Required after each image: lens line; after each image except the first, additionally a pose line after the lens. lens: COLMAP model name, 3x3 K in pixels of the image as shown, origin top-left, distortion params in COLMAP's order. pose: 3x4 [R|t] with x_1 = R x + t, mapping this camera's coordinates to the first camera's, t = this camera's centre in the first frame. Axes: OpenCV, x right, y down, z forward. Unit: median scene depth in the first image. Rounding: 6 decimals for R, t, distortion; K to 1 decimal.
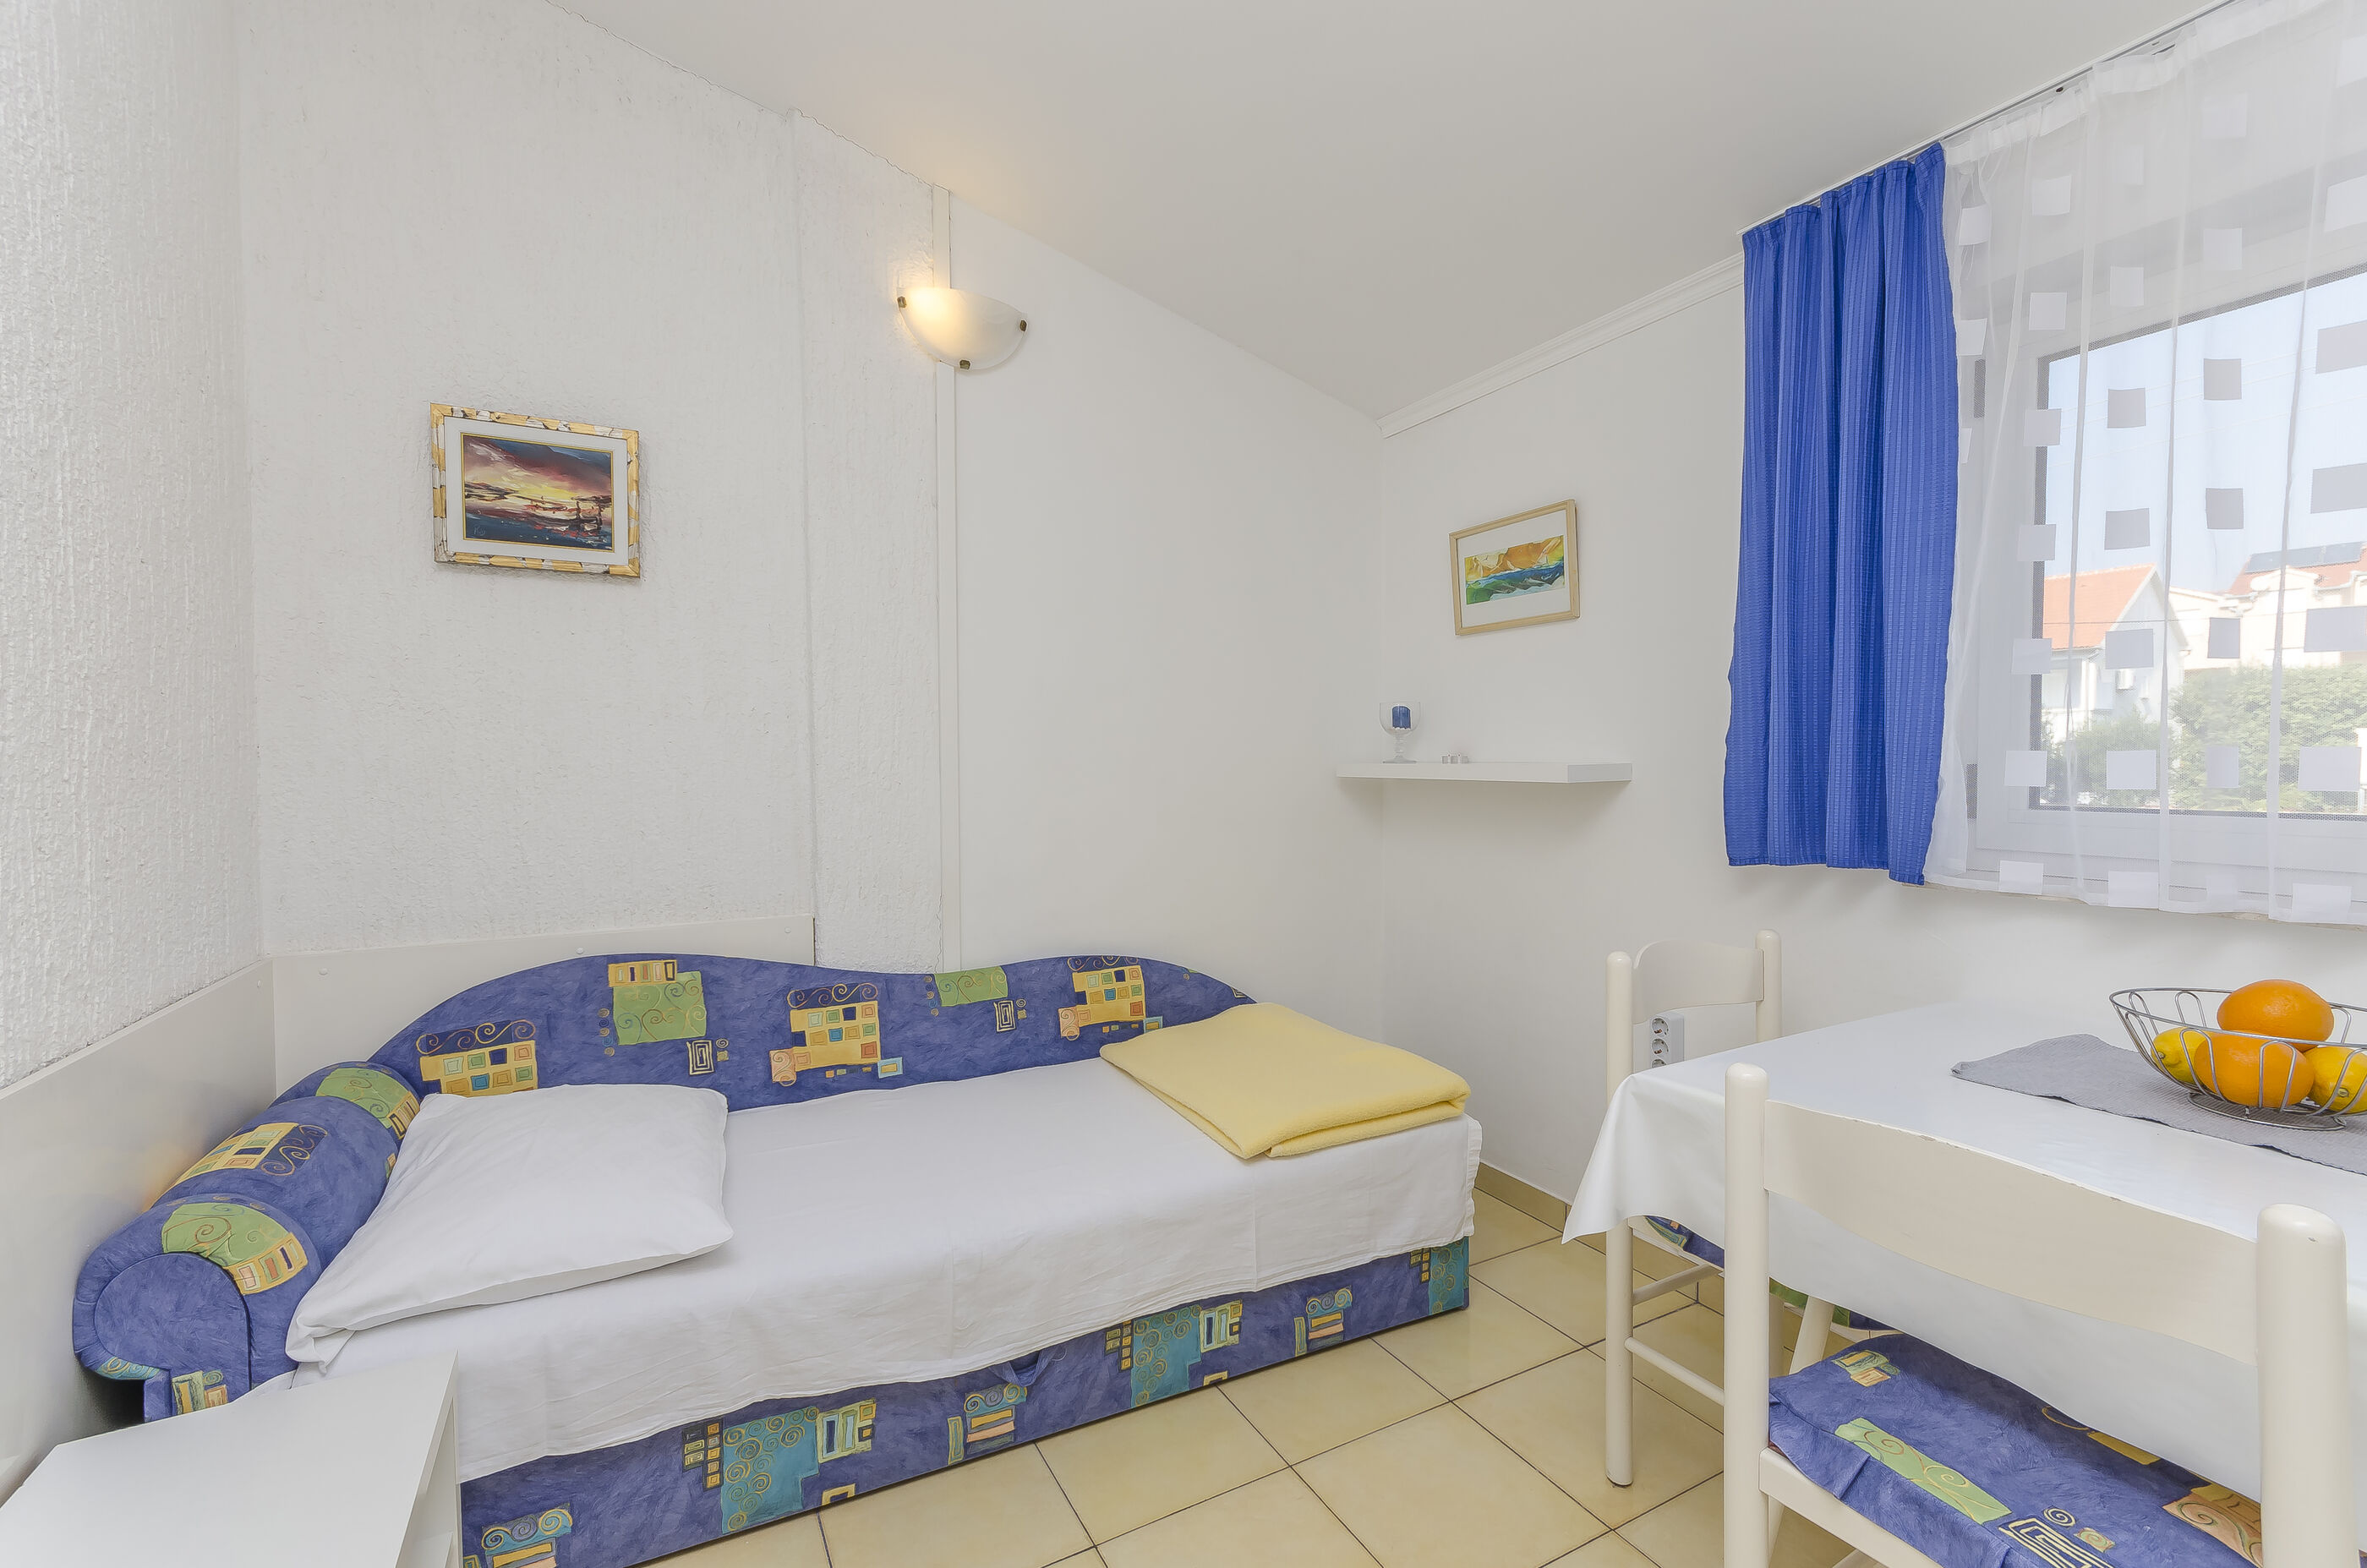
lens RADIAL K [[1026.8, 0, 1198.0], [0, 1026.8, 774.0], [0, 0, 1]] dist [-0.000103, -0.000624]
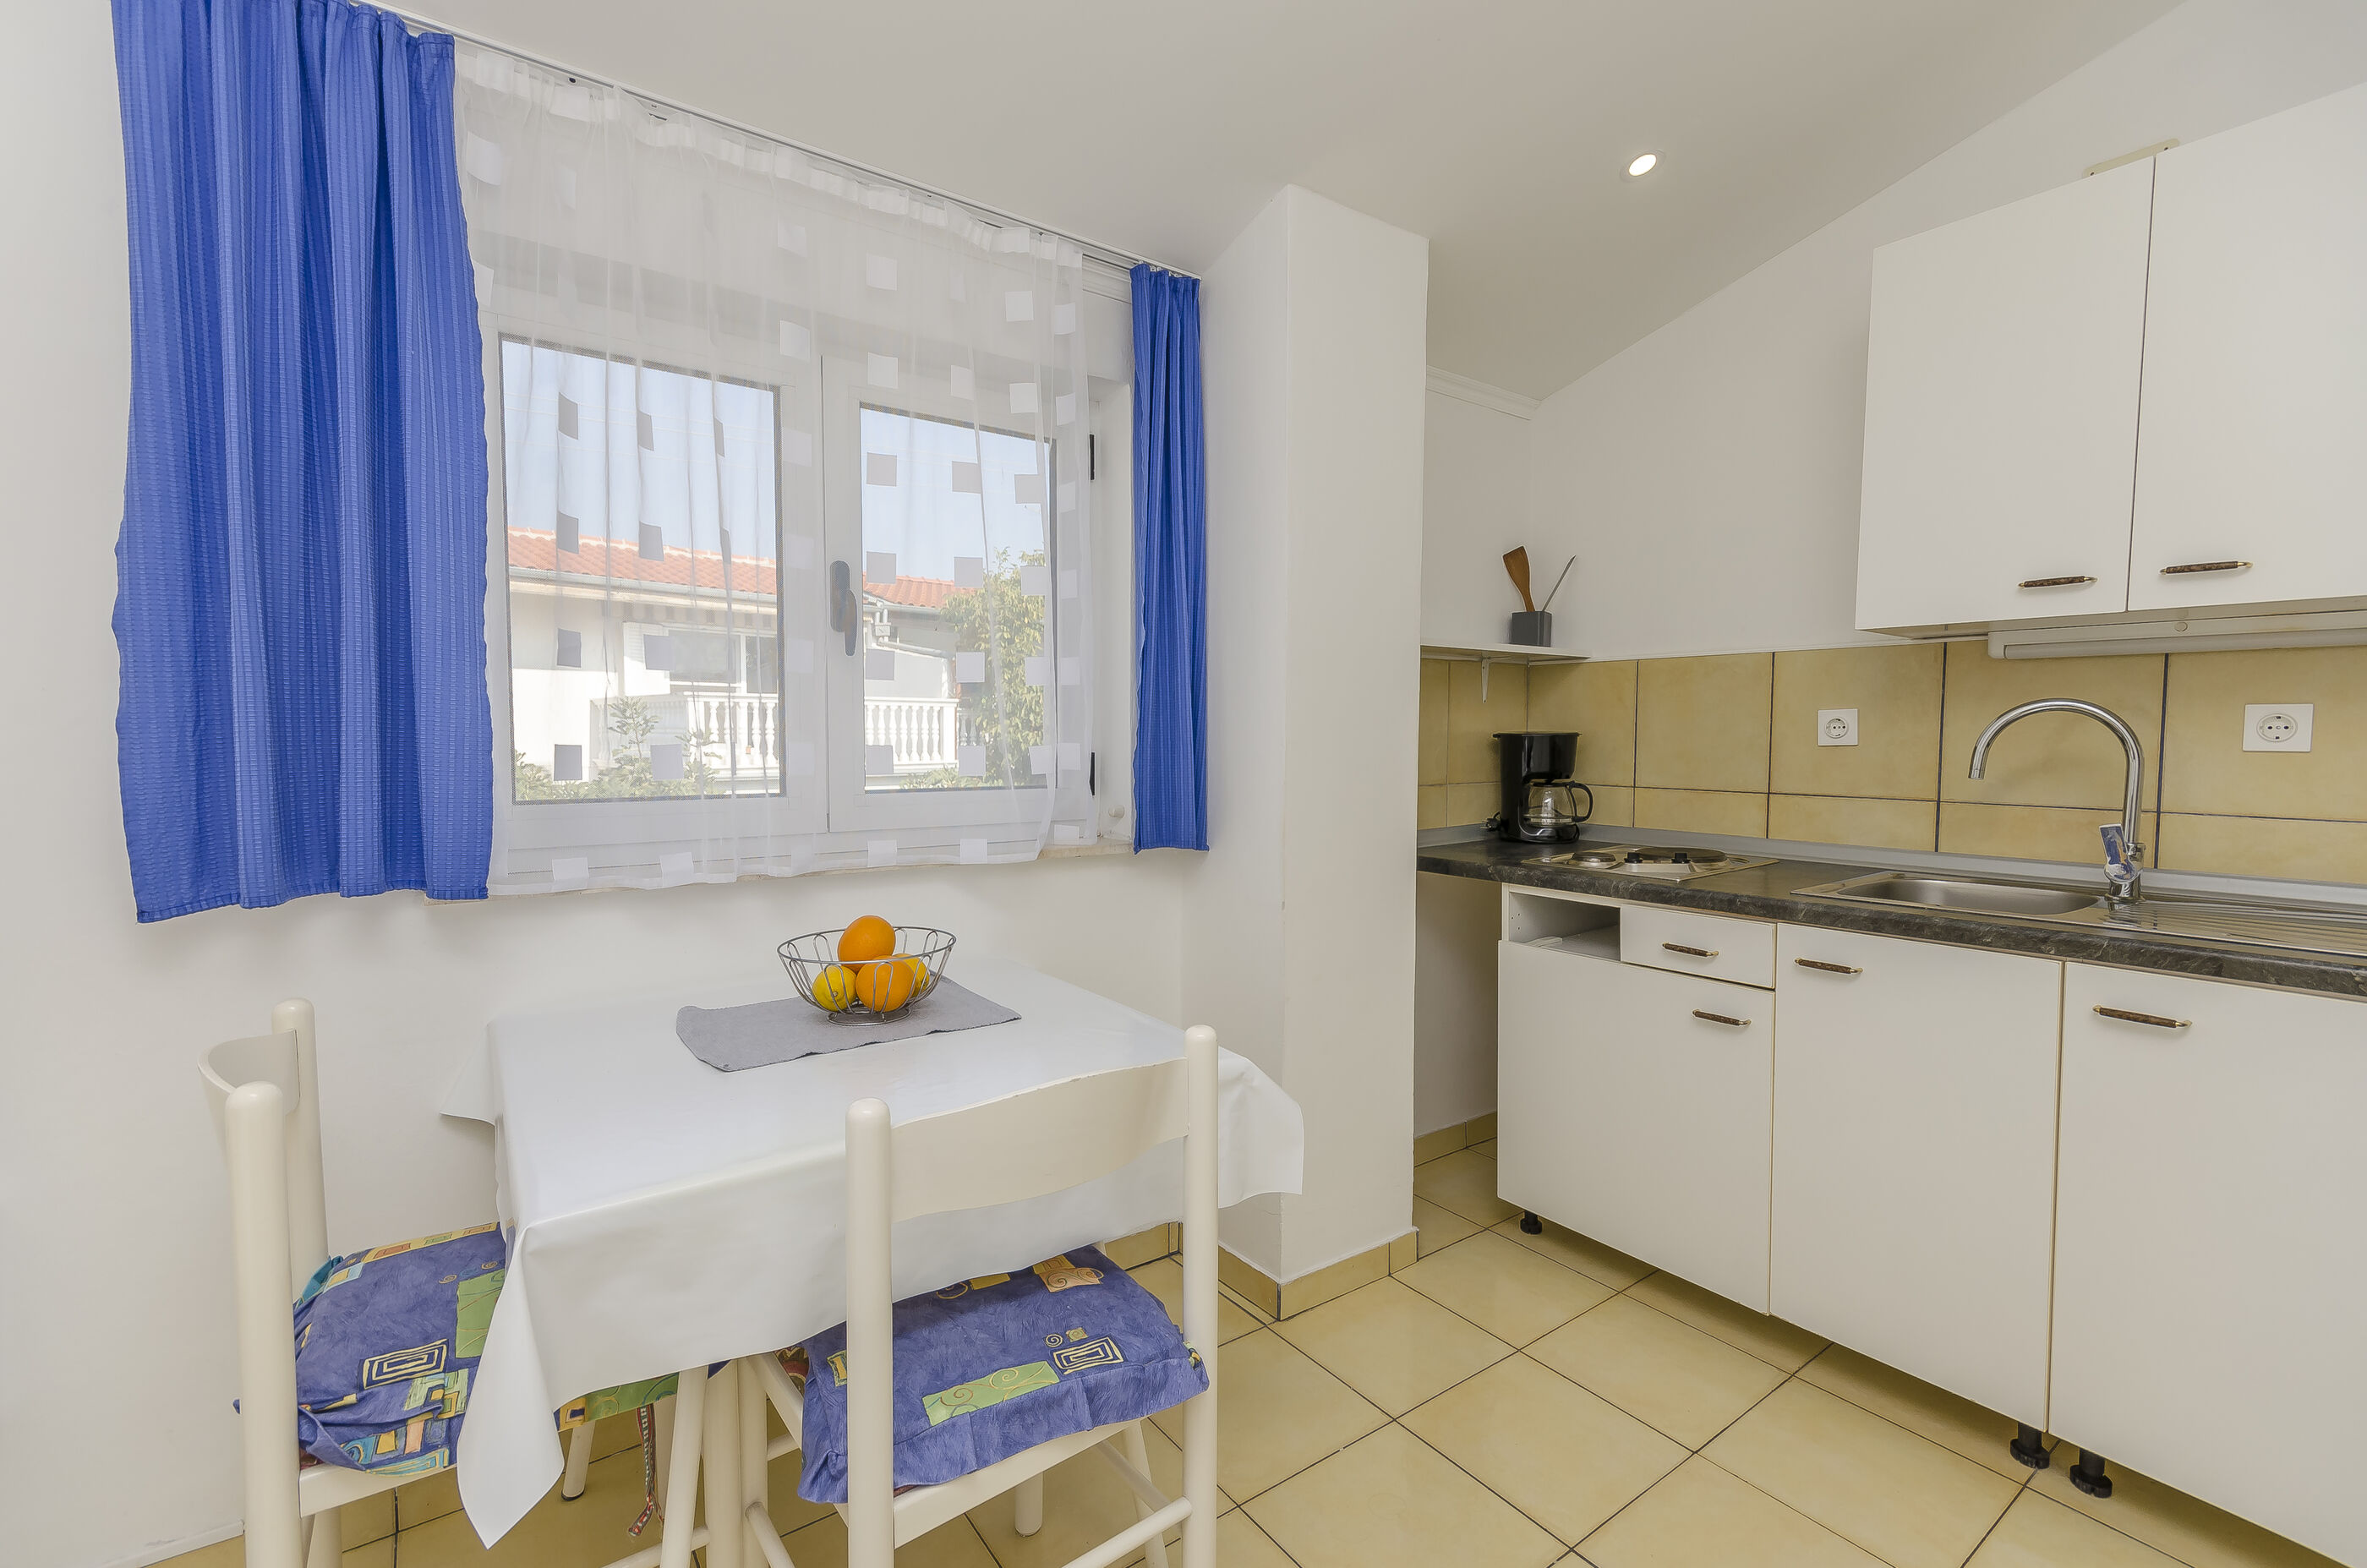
lens RADIAL K [[1026.8, 0, 1198.0], [0, 1026.8, 774.0], [0, 0, 1]] dist [-0.000103, -0.000624]
pose [[-0.137204, -0.033344, 0.989981, -0.250638], [0.014351, 0.999261, 0.035645, -0.021122], [-0.990439, 0.019098, -0.136625, 0.544001]]
